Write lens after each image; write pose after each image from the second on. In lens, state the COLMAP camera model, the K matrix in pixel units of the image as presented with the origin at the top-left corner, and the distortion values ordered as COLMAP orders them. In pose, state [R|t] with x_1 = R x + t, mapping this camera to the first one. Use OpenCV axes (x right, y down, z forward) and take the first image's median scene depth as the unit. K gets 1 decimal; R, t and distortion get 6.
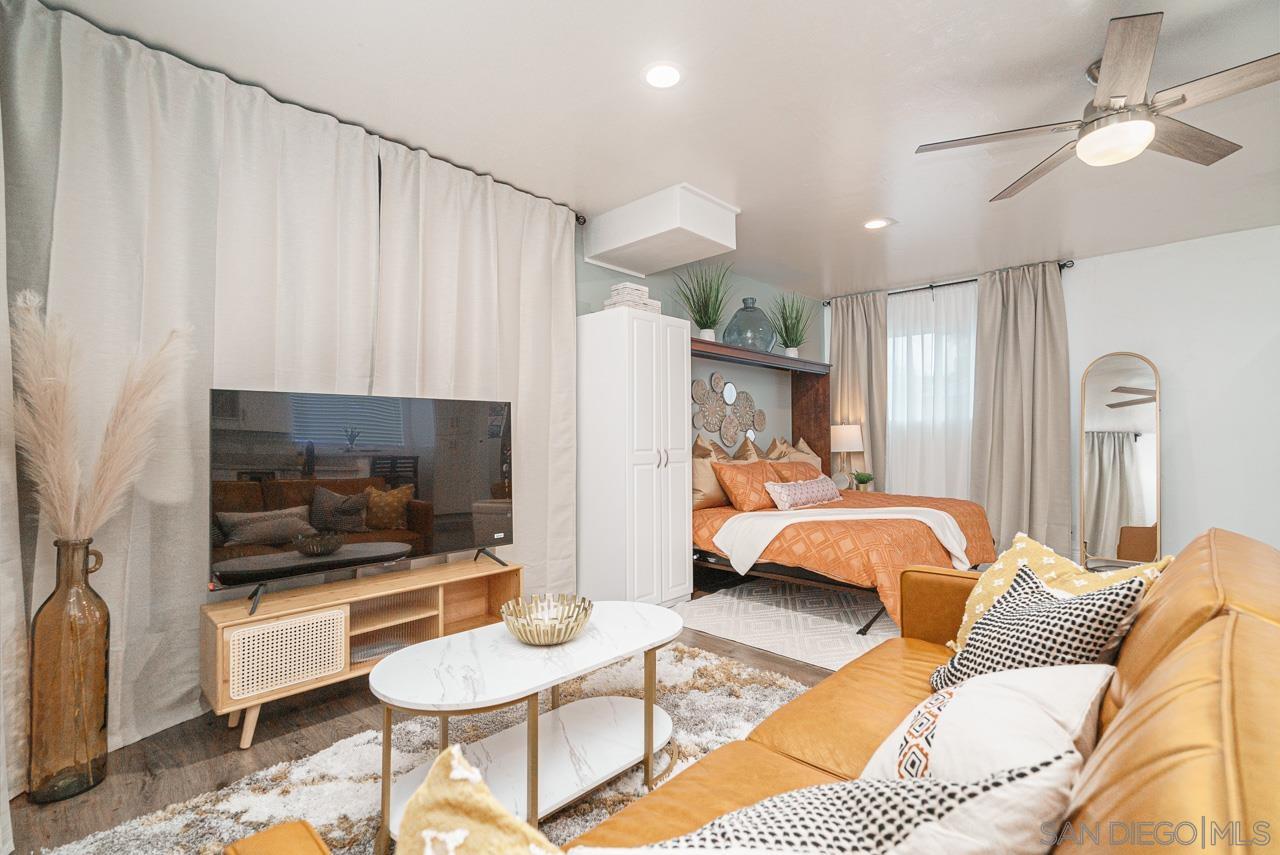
lens RADIAL K [[587.0, 0, 640.0], [0, 587.0, 427.5], [0, 0, 1]] dist [-0.002348, 0.000671]
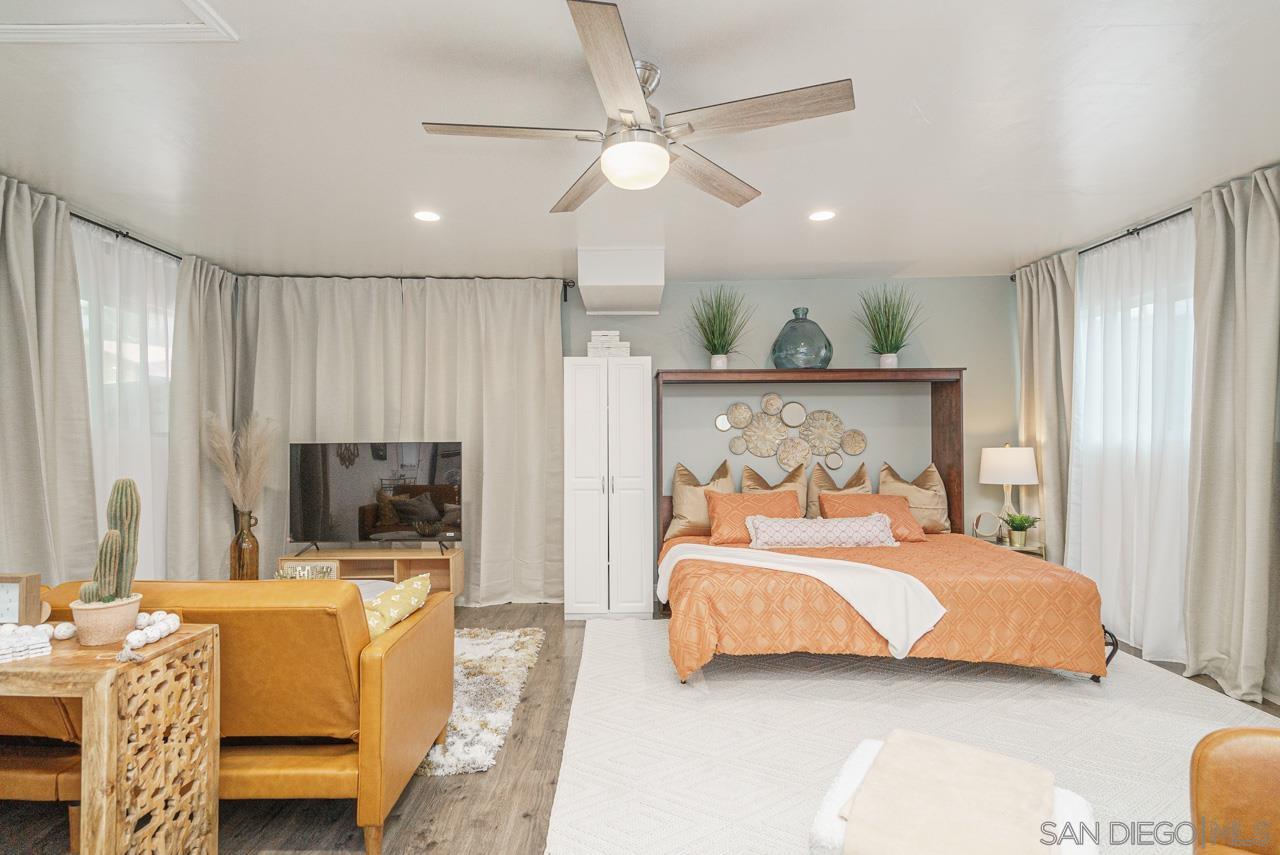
lens RADIAL K [[607.0, 0, 620.8], [0, 607.0, 431.6], [0, 0, 1]] dist [-0.001024, 0.000920]
pose [[0.685437, -0.008635, -0.728081, 0.708122], [0.016398, 0.999859, 0.003580, -0.042381], [0.727948, -0.014393, 0.685482, 0.172277]]
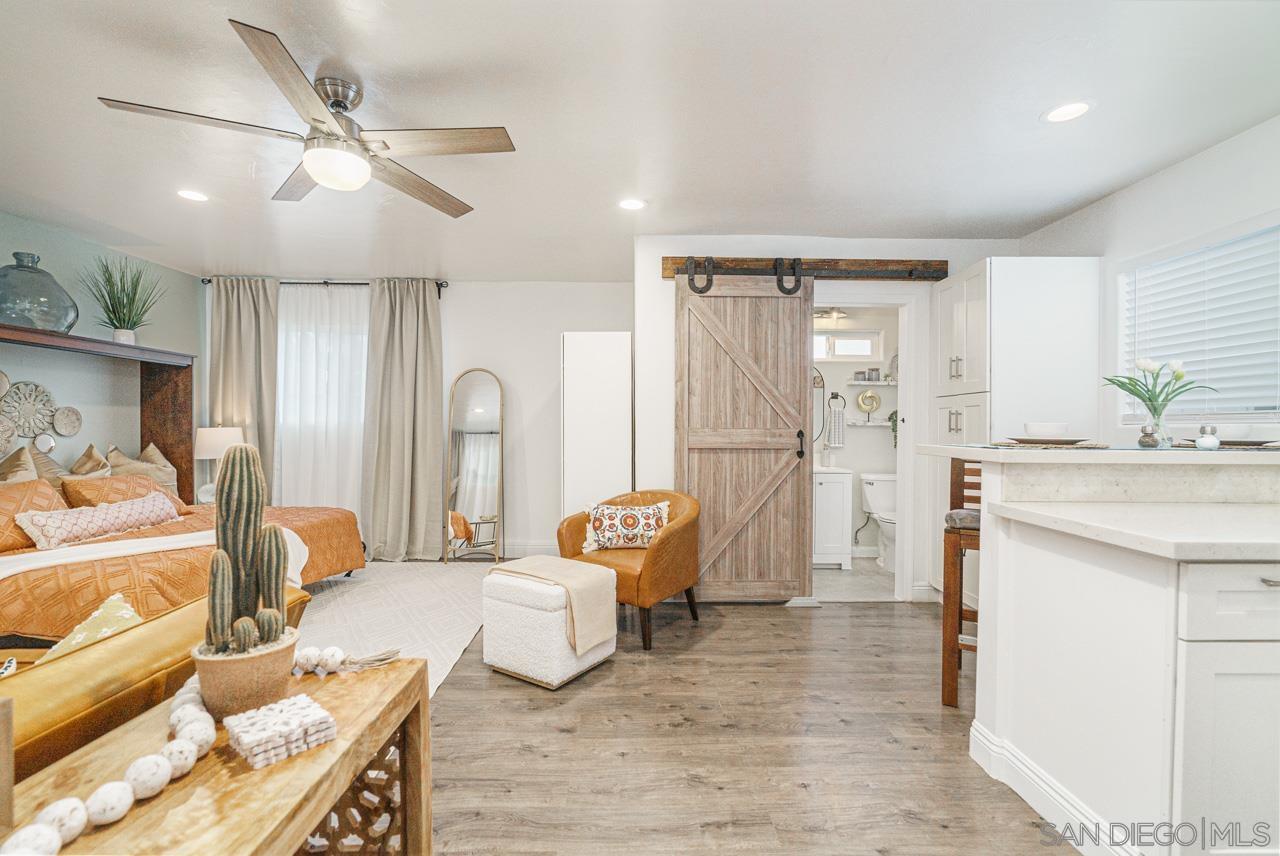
lens RADIAL K [[582.1, 0, 634.9], [0, 582.1, 430.2], [0, 0, 1]] dist [-0.003096, 0.000831]
pose [[0.714248, 0.002229, 0.699889, 0.232920], [-0.019210, 0.999681, 0.016420, -0.031727], [-0.699629, -0.025172, 0.714063, -0.035239]]
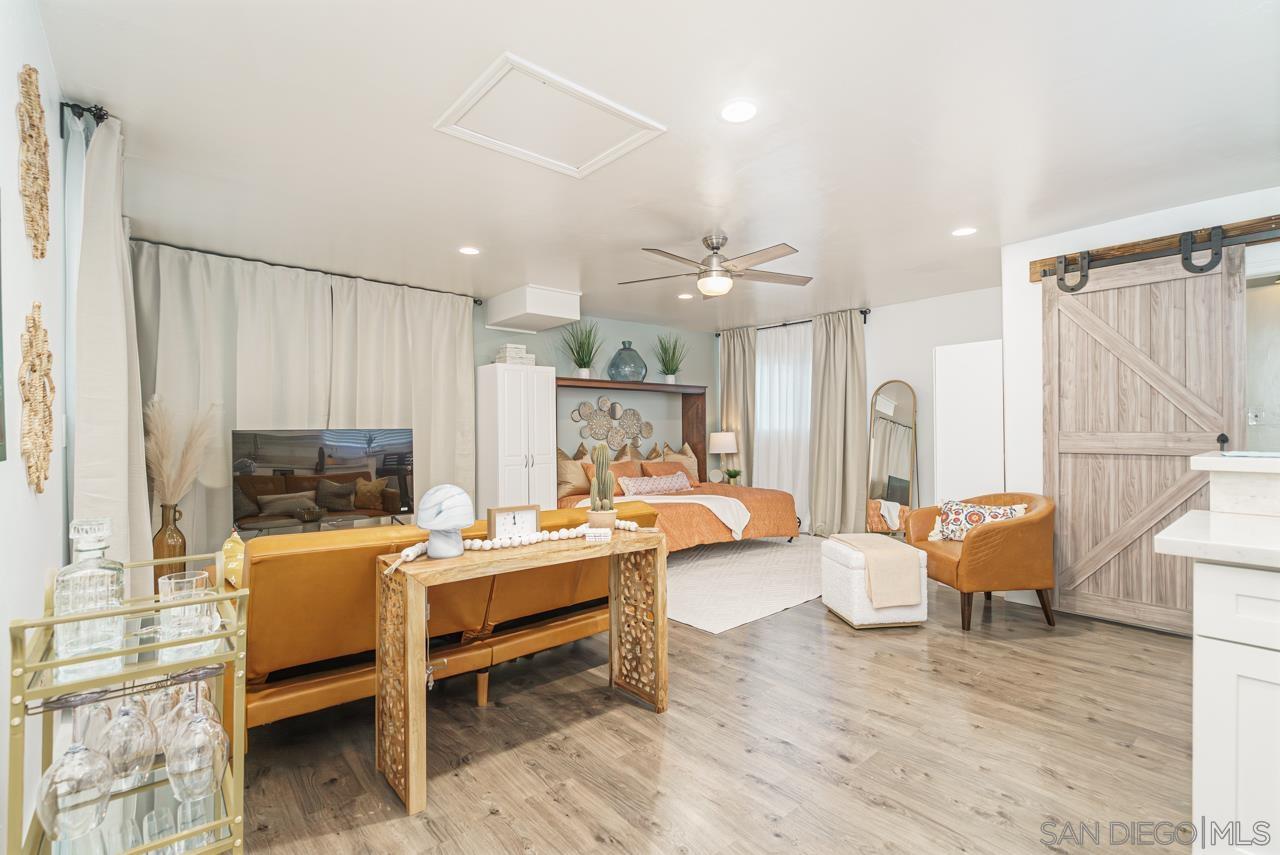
lens RADIAL K [[587.0, 0, 640.0], [0, 587.0, 427.5], [0, 0, 1]] dist [-0.002348, 0.000671]
pose [[0.994956, -0.003122, -0.100259, 0.370825], [0.004689, 0.999870, 0.015399, -0.044013], [0.100198, -0.015791, 0.994842, -0.368126]]
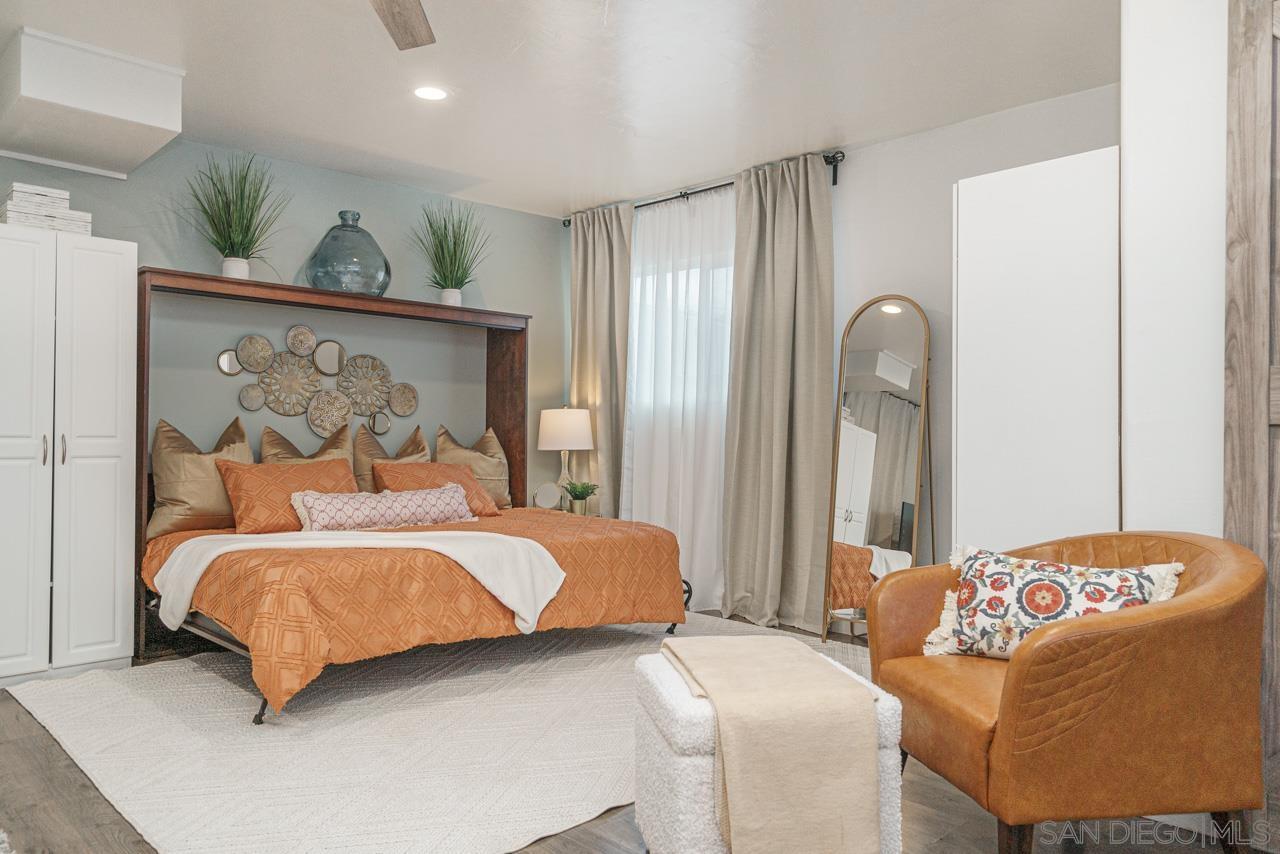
lens RADIAL K [[884.4, 0, 602.8], [0, 884.4, 427.3], [0, 0, 1]] dist [0.005886, 0.003247]
pose [[0.998400, 0.012574, -0.055125, 0.554390], [-0.012126, 0.999891, 0.008462, 0.008570], [0.055225, -0.007780, 0.998444, 0.030751]]
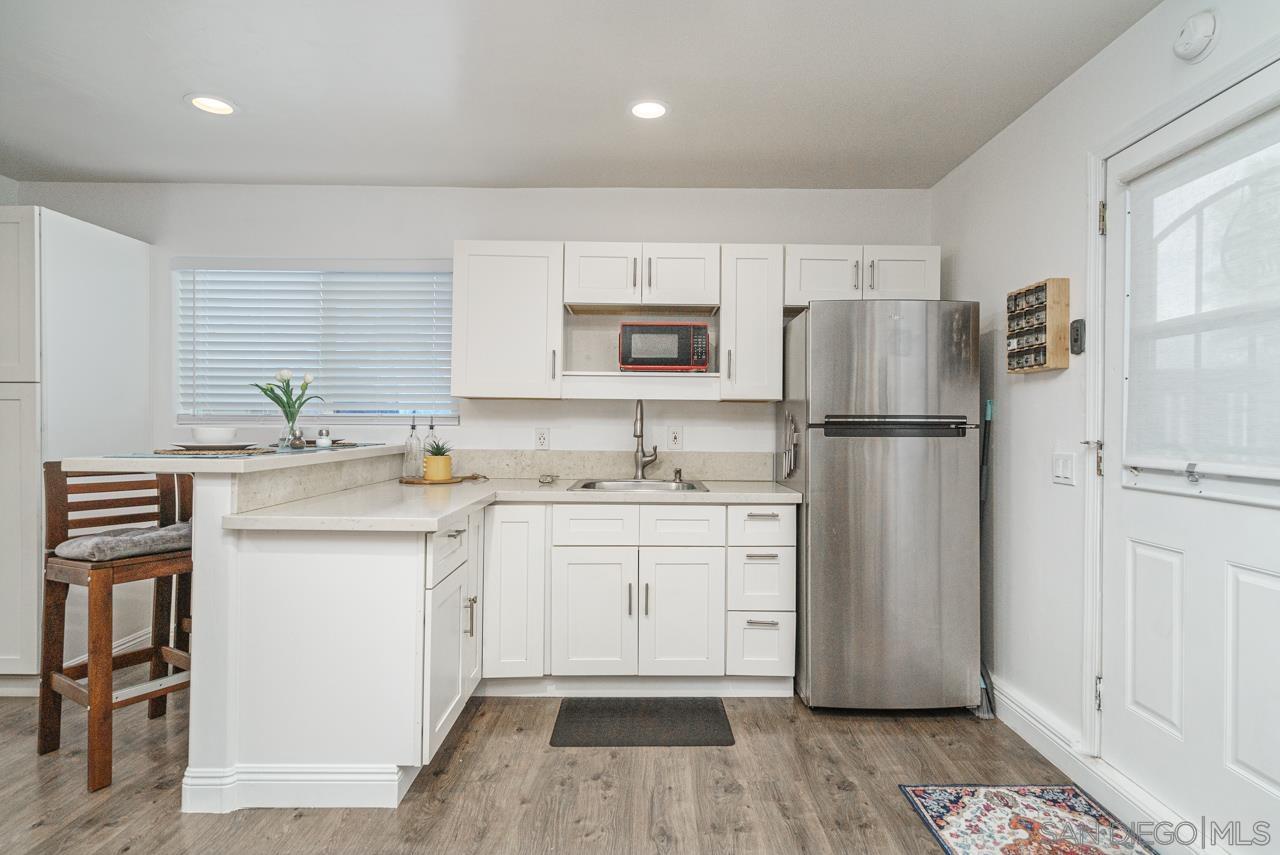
lens RADIAL K [[655.0, 0, 648.3], [0, 655.0, 427.8], [0, 0, 1]] dist [0.000438, 0.000813]
pose [[-0.693792, -0.007662, 0.720135, 0.201600], [-0.016929, 0.999841, -0.005671, -0.039188], [-0.719976, -0.016126, -0.693811, 0.187328]]
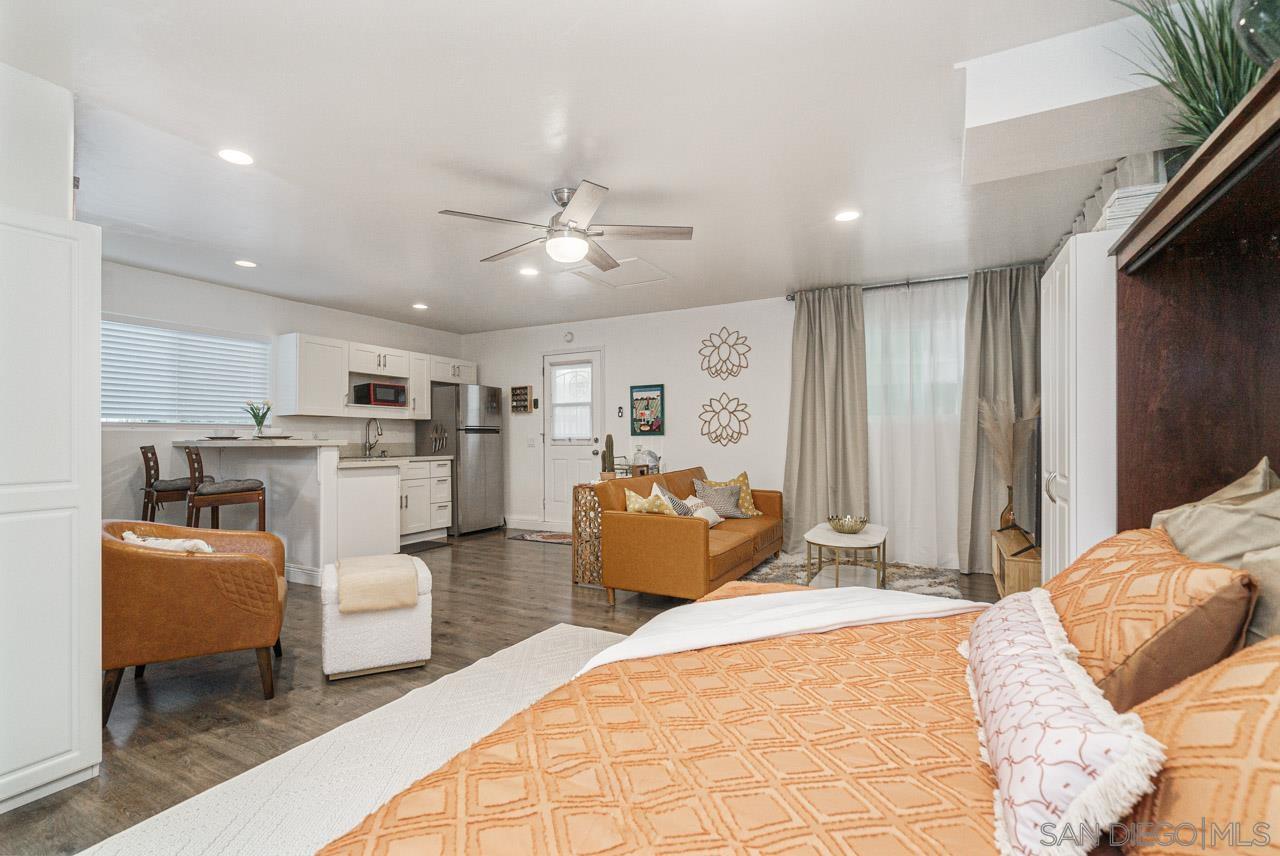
lens RADIAL K [[582.1, 0, 634.9], [0, 582.1, 430.2], [0, 0, 1]] dist [-0.003096, 0.000831]
pose [[-0.962612, 0.004209, -0.270851, 0.505884], [0.012590, 0.999494, -0.029213, 0.002260], [0.270591, -0.031531, -0.962178, 1.177110]]
